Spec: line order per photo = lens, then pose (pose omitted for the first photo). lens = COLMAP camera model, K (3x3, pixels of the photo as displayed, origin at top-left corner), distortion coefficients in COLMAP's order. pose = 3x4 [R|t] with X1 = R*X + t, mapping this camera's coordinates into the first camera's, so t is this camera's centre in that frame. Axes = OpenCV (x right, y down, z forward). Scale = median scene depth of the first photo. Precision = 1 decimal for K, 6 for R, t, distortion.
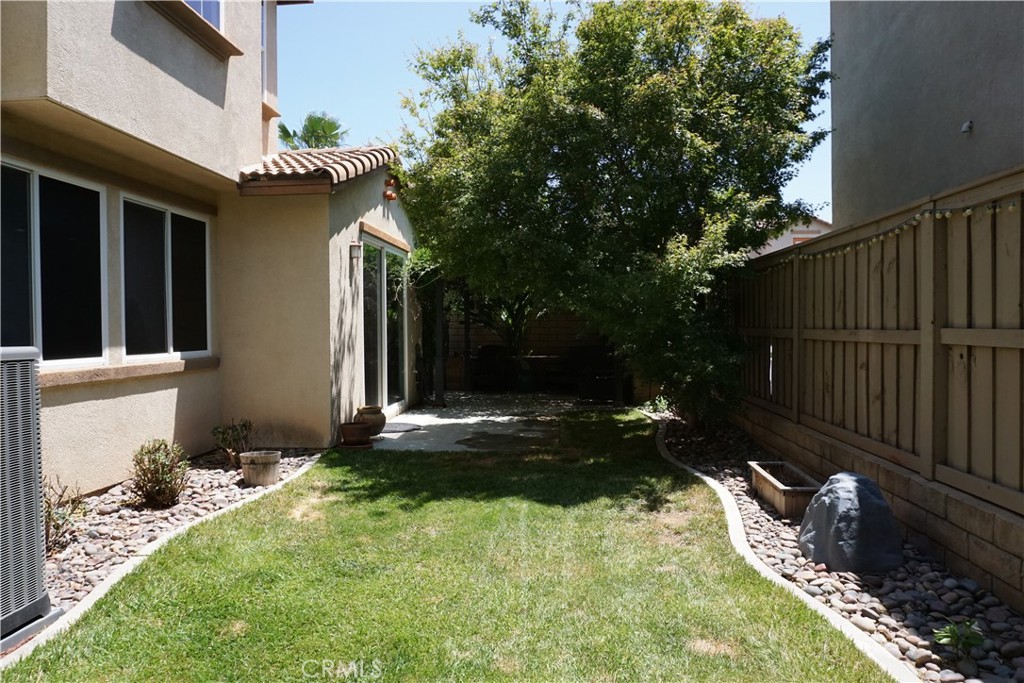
lens RADIAL K [[675.5, 0, 512.0], [0, 675.5, 341.5], [0, 0, 1]] dist [-0.047353, 0.036402]
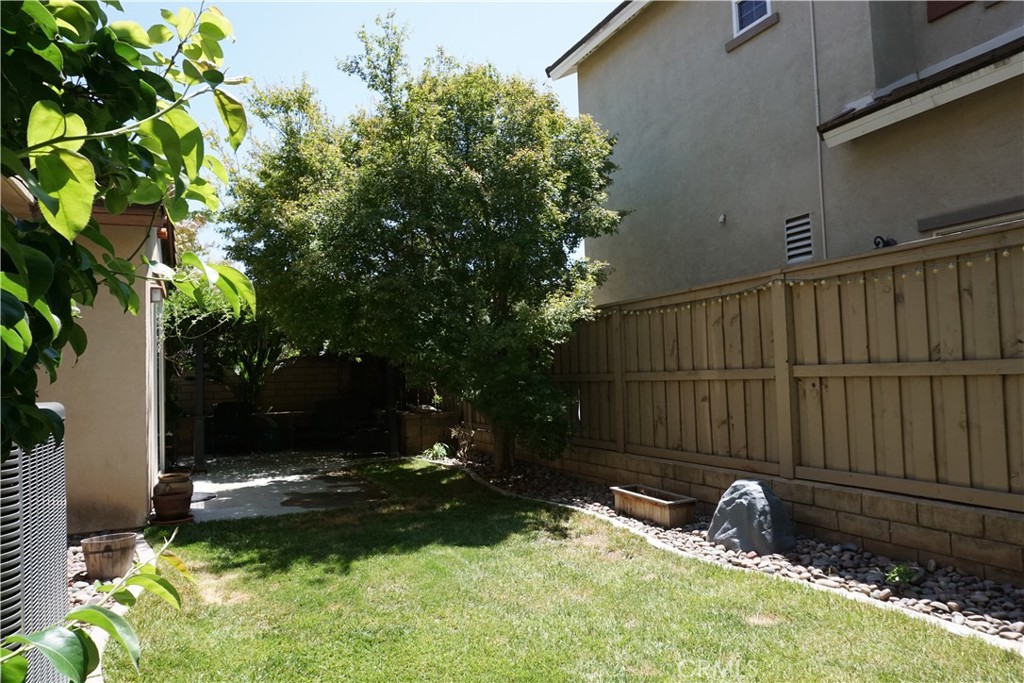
lens RADIAL K [[675.5, 0, 512.0], [0, 675.5, 341.5], [0, 0, 1]] dist [-0.047353, 0.036402]
pose [[0.873901, 0.005223, 0.486075, -0.473638], [0.034650, 0.996729, -0.073006, 0.010096], [-0.484867, 0.080642, 0.870862, 0.068272]]
